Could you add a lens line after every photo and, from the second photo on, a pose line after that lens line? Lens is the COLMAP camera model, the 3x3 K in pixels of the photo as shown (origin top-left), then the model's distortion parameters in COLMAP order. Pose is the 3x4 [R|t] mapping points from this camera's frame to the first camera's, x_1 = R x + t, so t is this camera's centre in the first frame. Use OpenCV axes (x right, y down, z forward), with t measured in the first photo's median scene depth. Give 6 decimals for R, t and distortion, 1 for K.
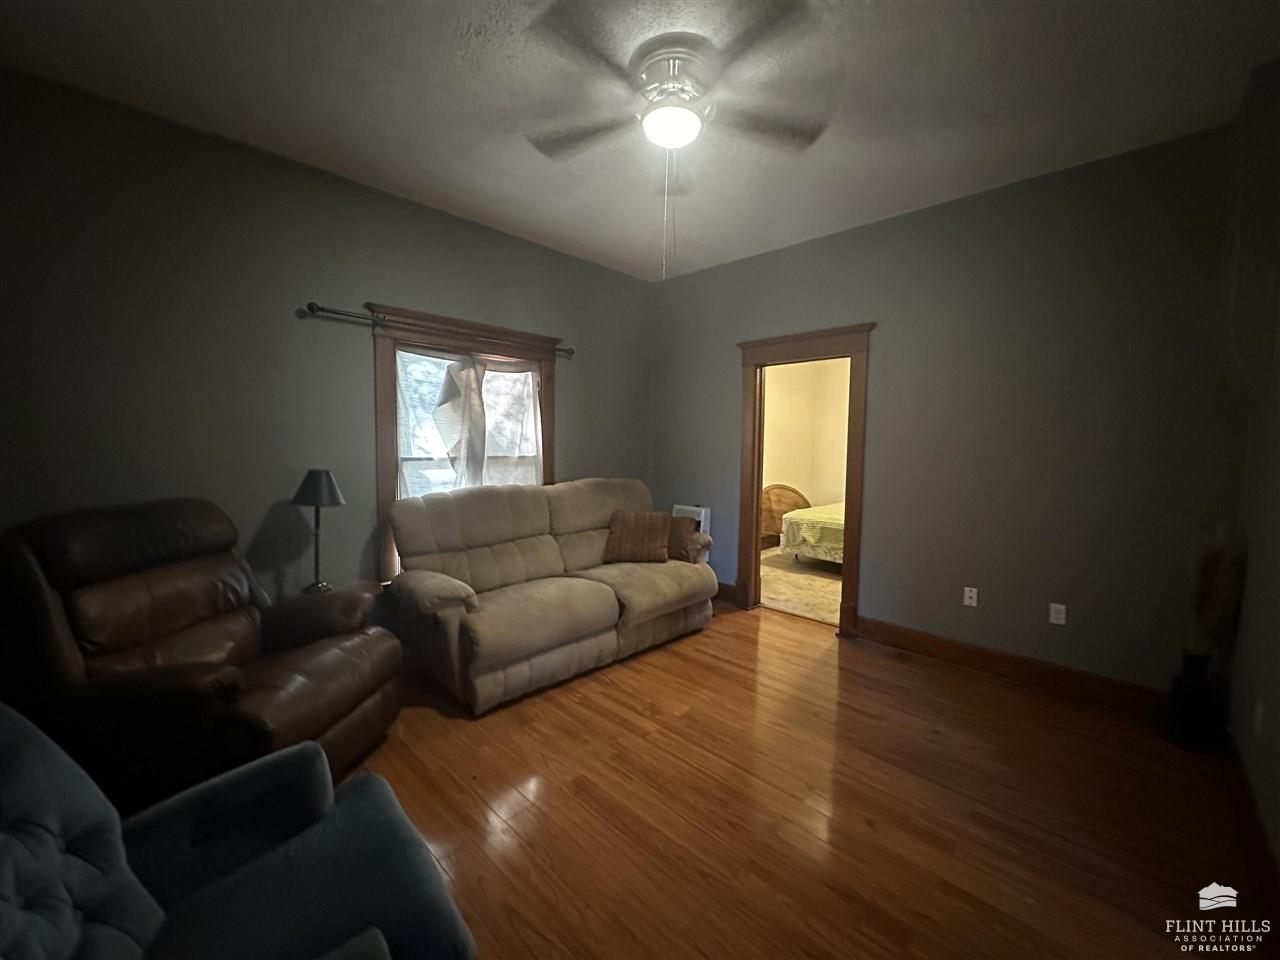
lens RADIAL K [[504.9, 0, 640.8], [0, 504.9, 474.7], [0, 0, 1]] dist [-0.002389, -0.000319]
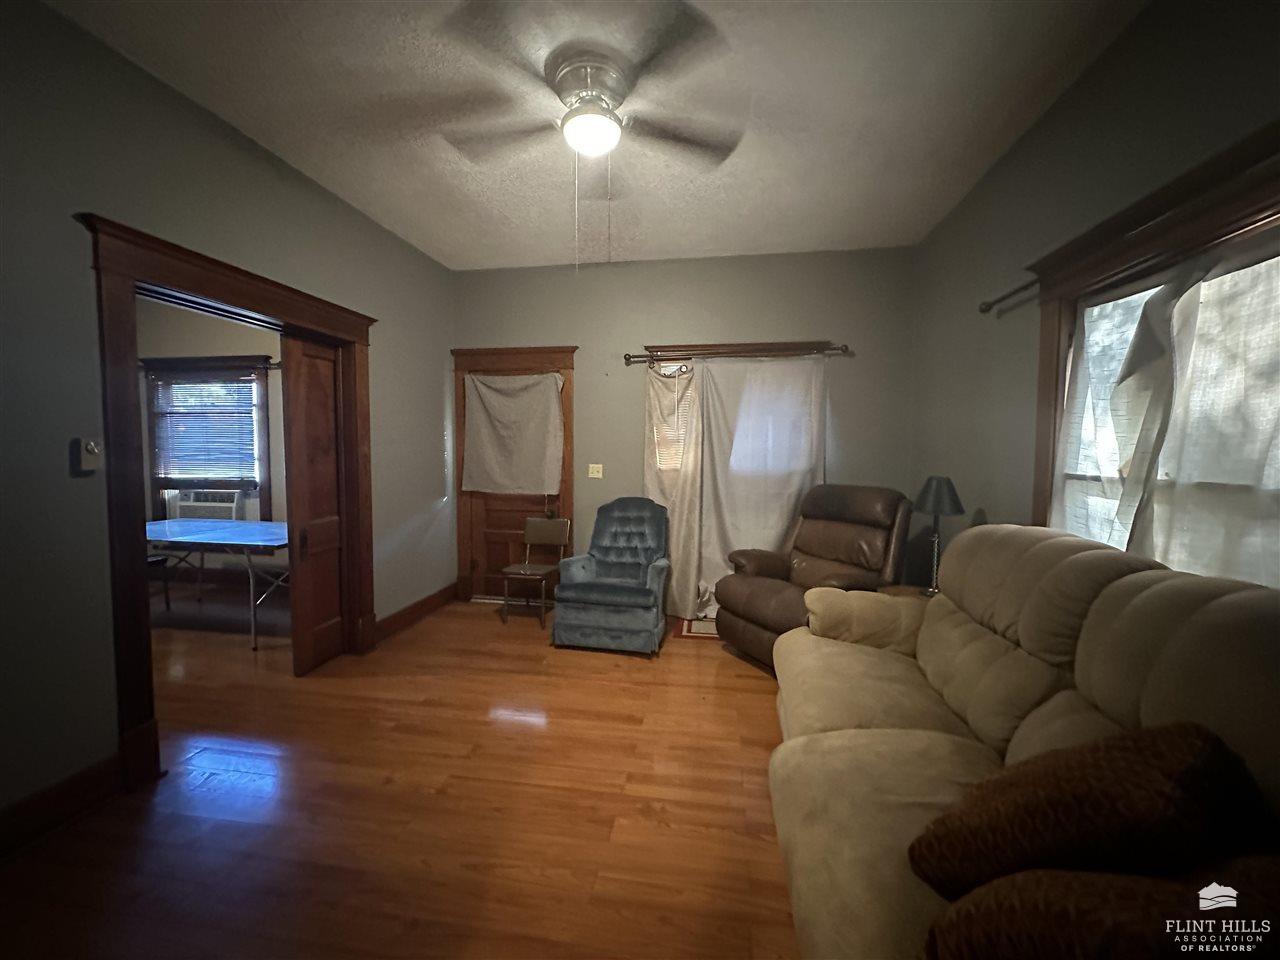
lens RADIAL K [[504.9, 0, 640.8], [0, 504.9, 474.7], [0, 0, 1]] dist [-0.002389, -0.000319]
pose [[-0.815734, 0.009850, -0.578344, 0.348636], [-0.053190, 0.994341, 0.091958, -0.061252], [0.575977, 0.105776, -0.810594, 1.175194]]
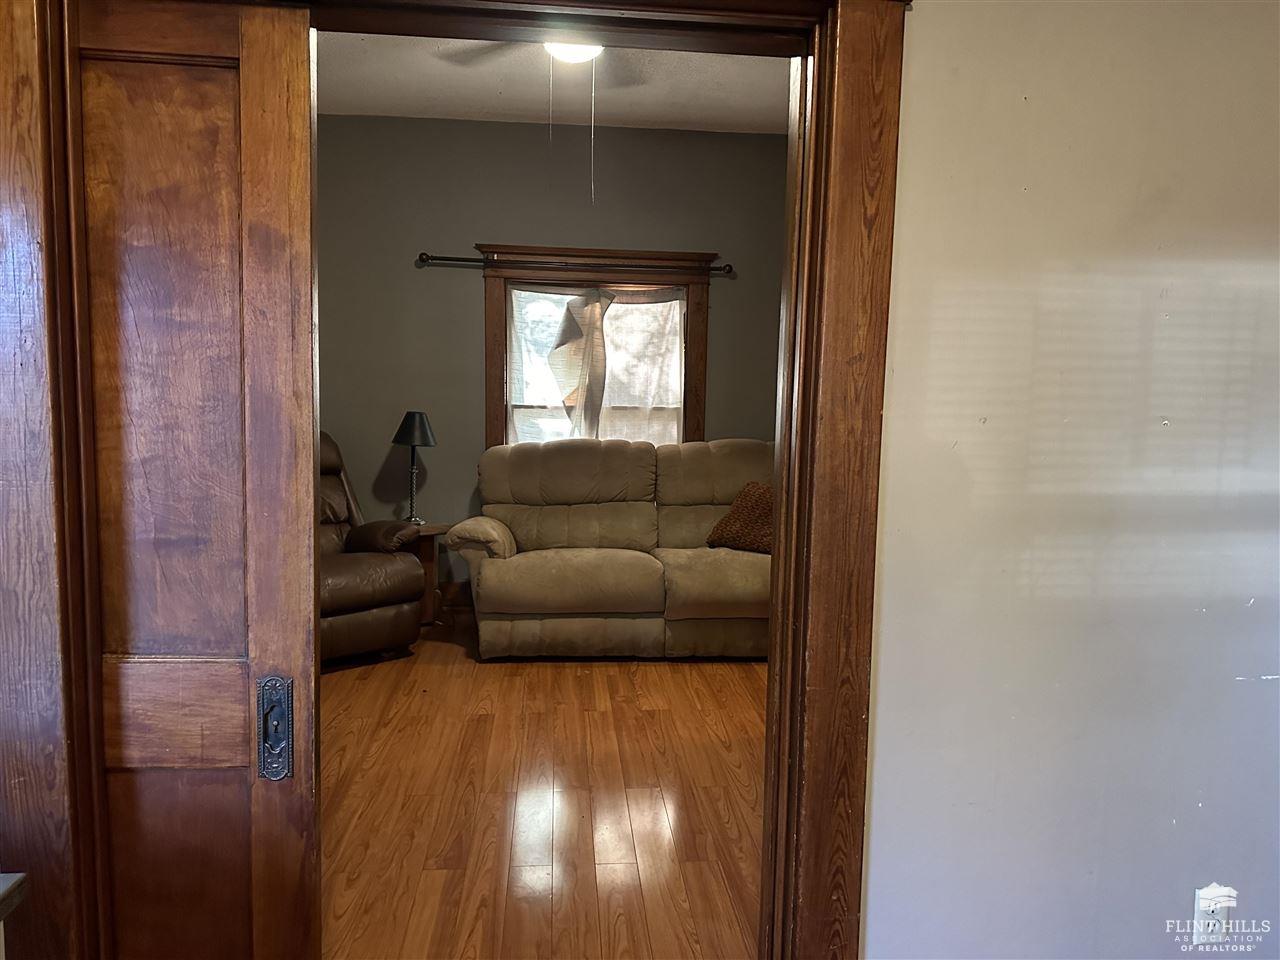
lens RADIAL K [[884.7, 0, 640.0], [0, 884.7, 480.0], [0, 0, 1]] dist [0.112526, 0.000581]
pose [[0.760824, 0.071450, -0.645013, 0.768821], [-0.051657, 0.997435, 0.049557, 0.012176], [0.646899, -0.004384, 0.762563, -0.115454]]
